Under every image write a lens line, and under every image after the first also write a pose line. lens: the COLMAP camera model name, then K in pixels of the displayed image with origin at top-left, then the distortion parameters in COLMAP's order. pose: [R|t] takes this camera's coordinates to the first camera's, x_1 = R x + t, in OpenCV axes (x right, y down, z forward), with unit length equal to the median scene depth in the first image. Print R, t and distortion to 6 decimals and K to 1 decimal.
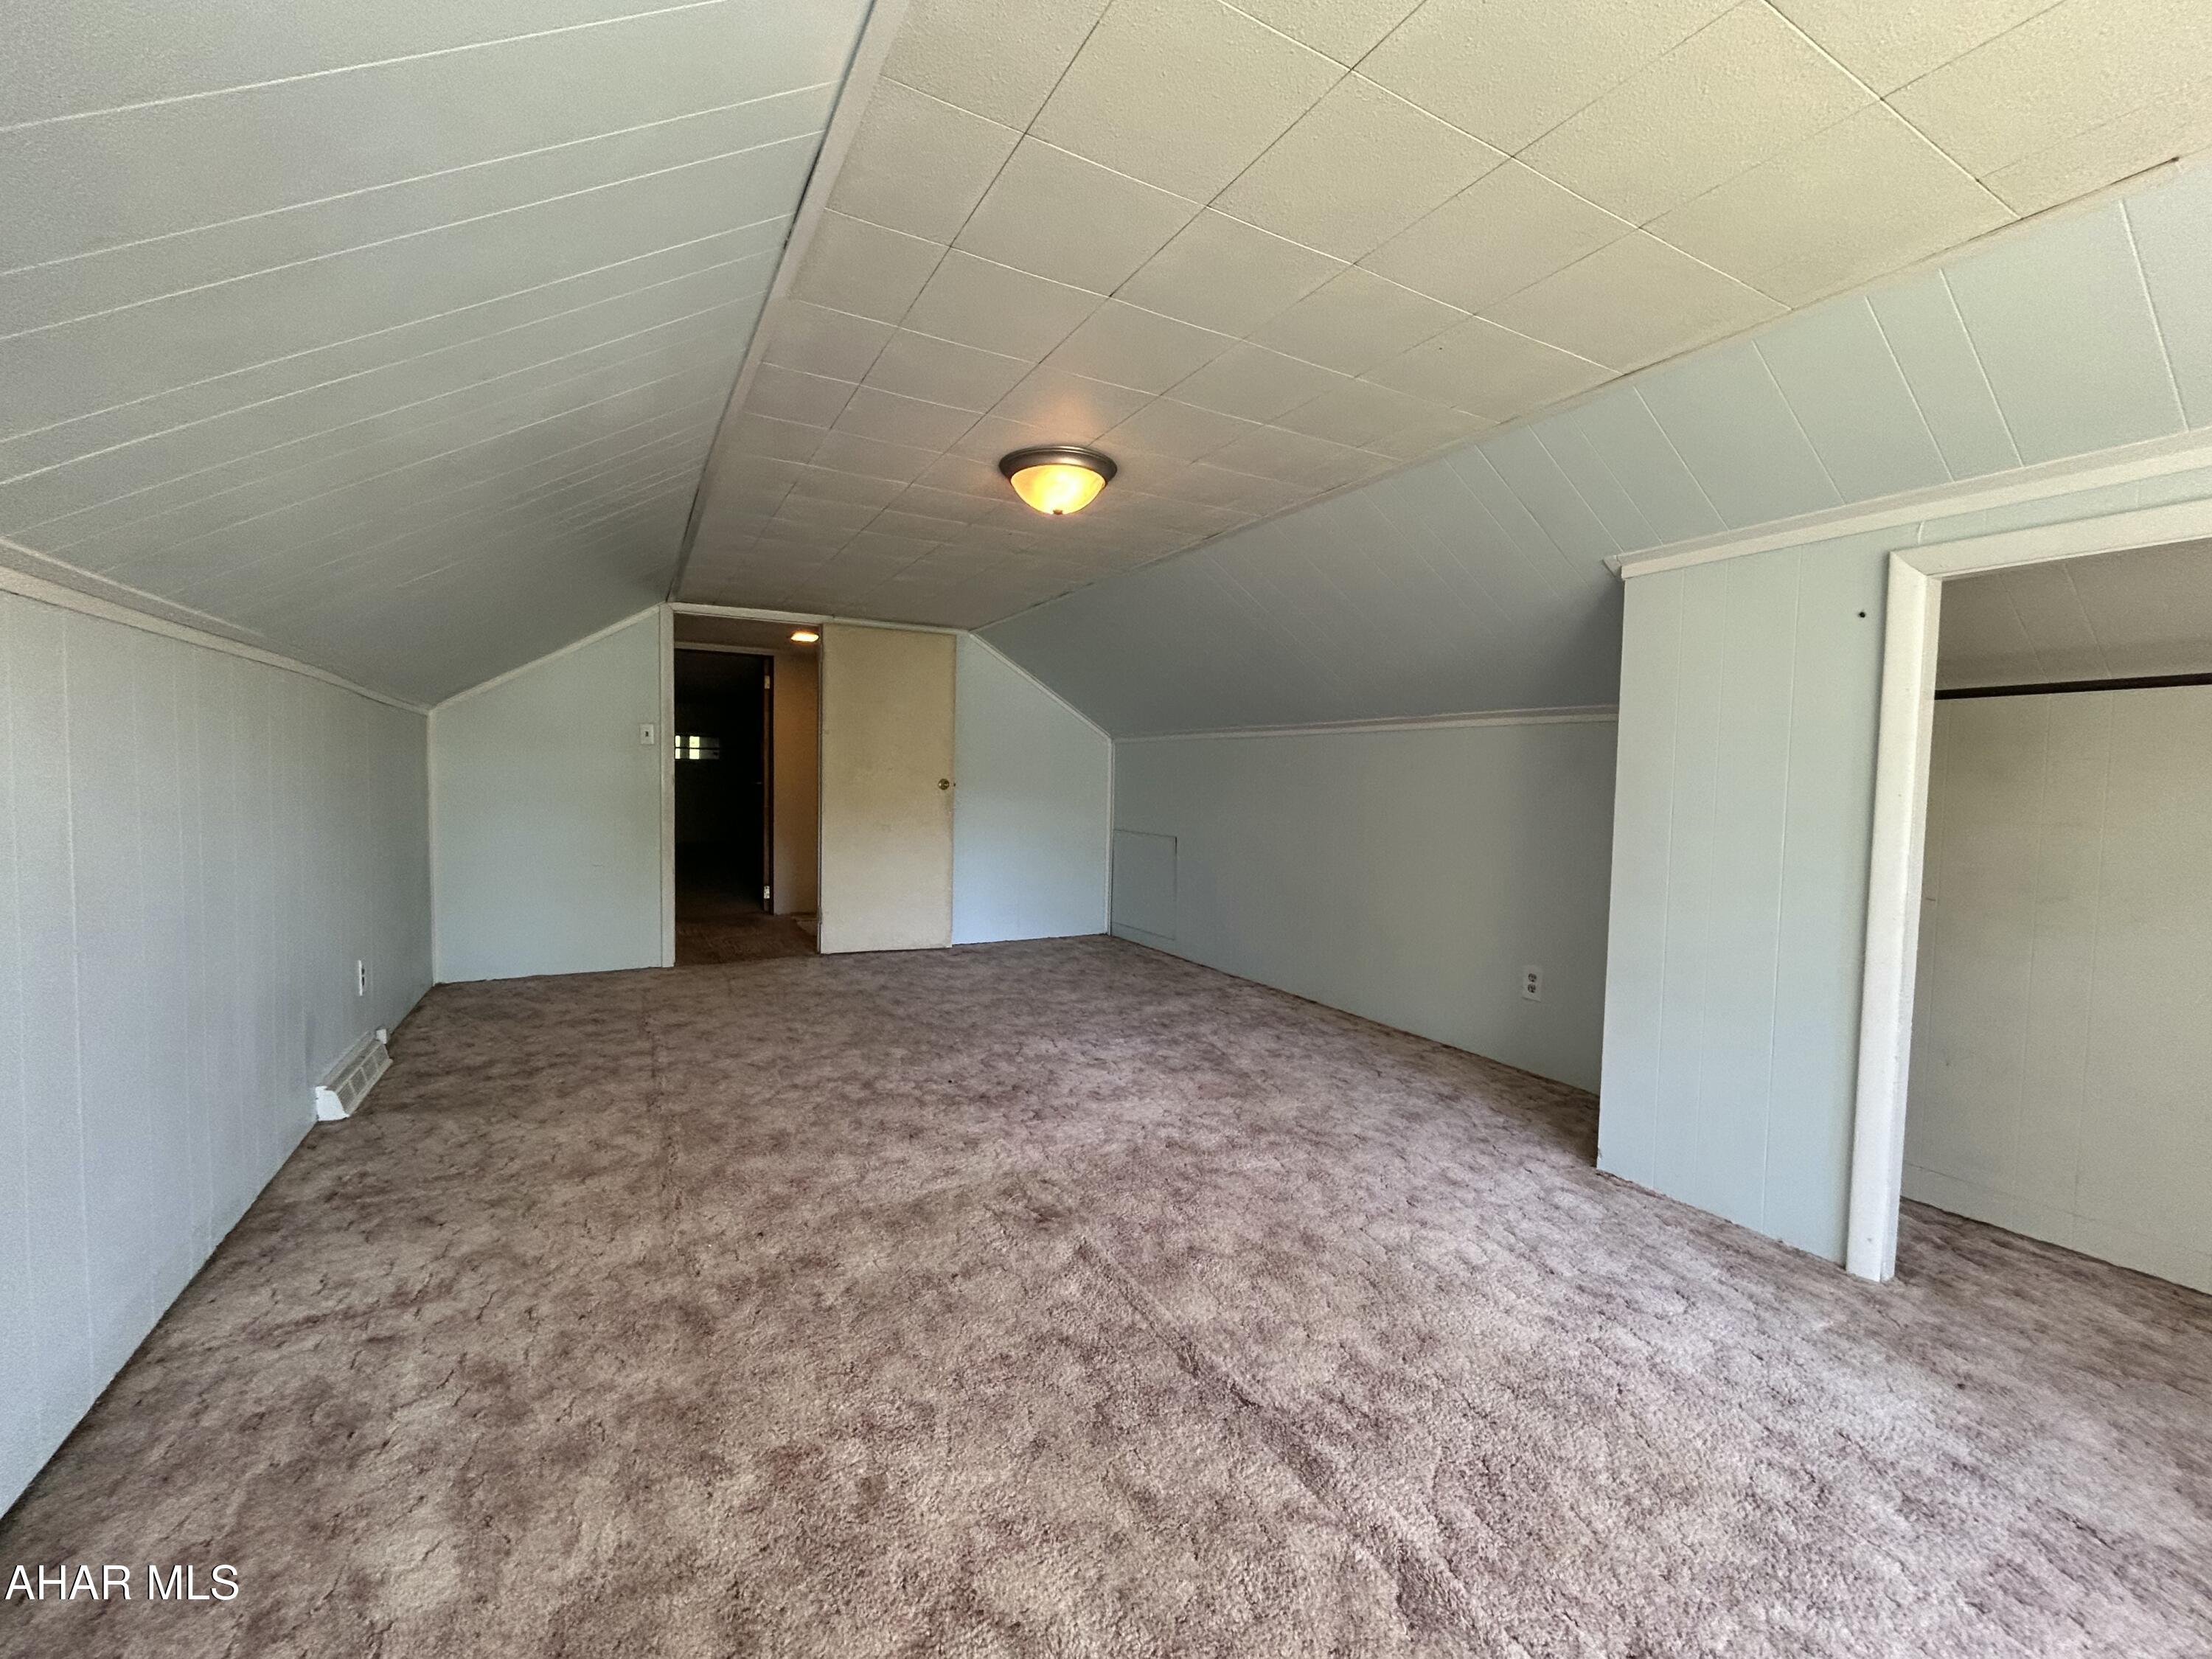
lens RADIAL K [[895.4, 0, 1102.0], [0, 895.4, 828.1], [0, 0, 1]] dist [0.003561, 0.000276]
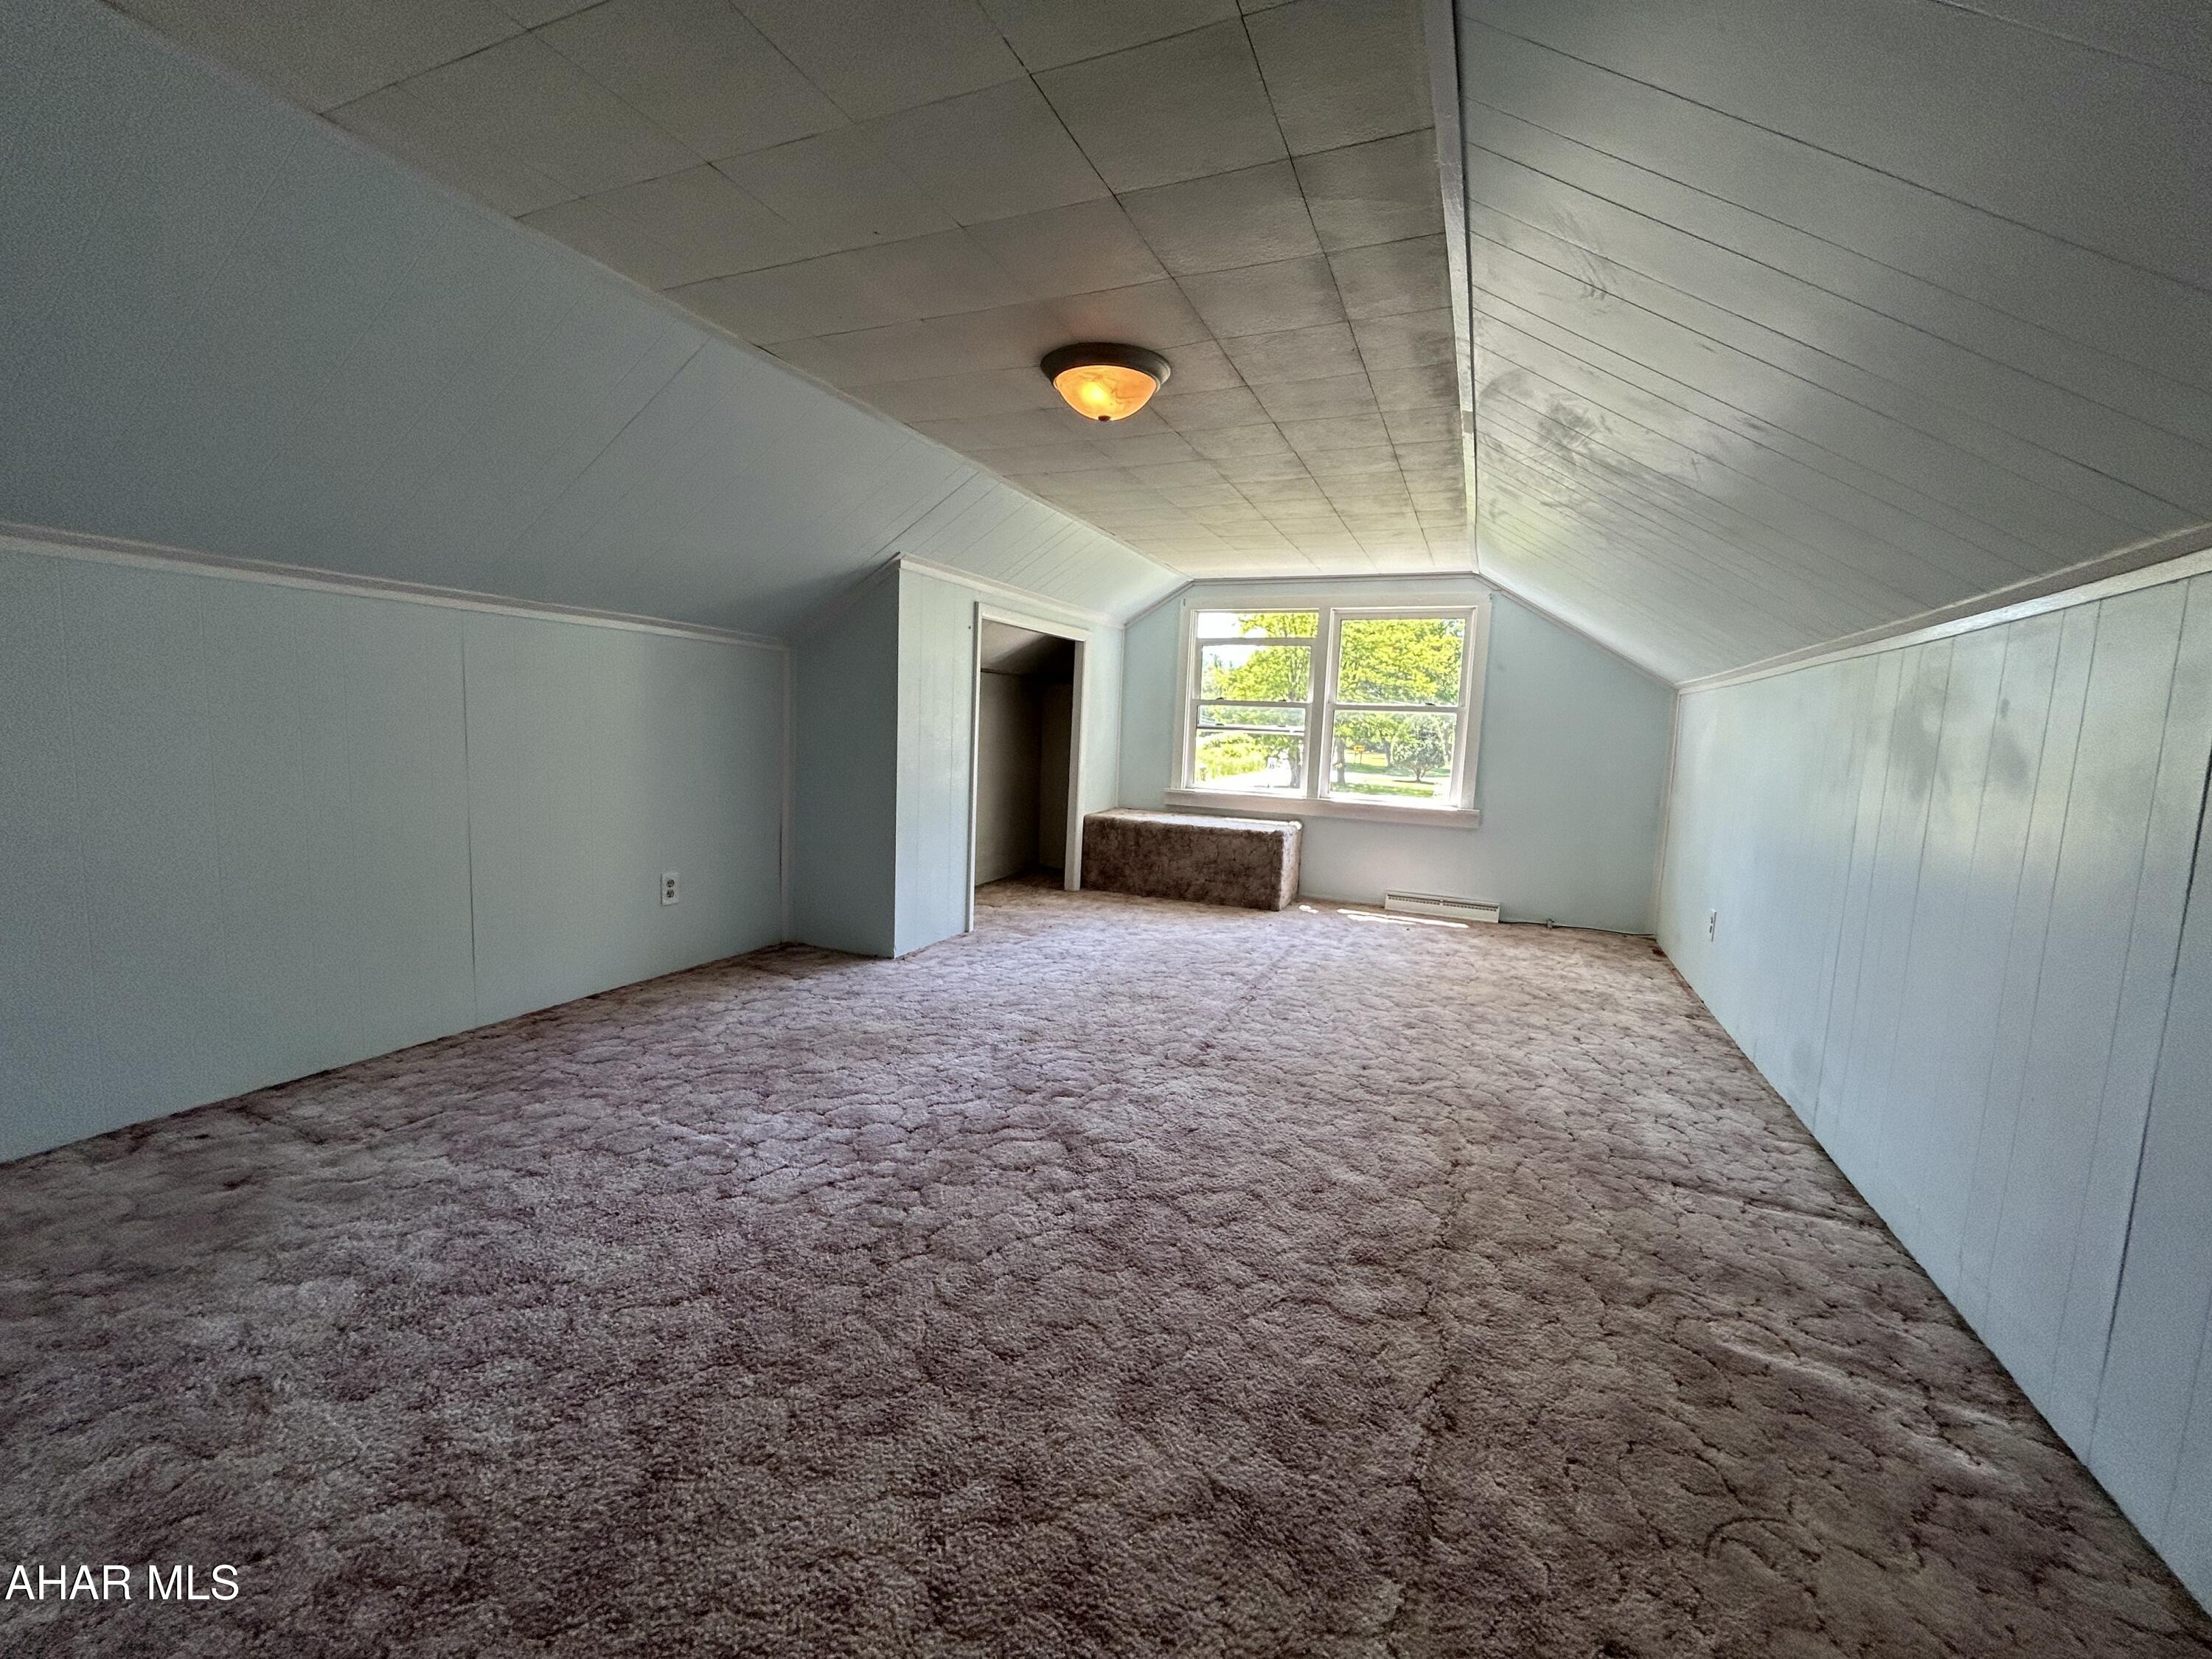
lens RADIAL K [[895.4, 0, 1101.9], [0, 895.4, 823.8], [0, 0, 1]] dist [0.003561, 0.000276]
pose [[-0.606448, -0.133480, 0.783839, -0.808149], [-0.008858, 0.986882, 0.161202, -0.094221], [-0.795074, 0.090817, -0.599675, 1.568201]]
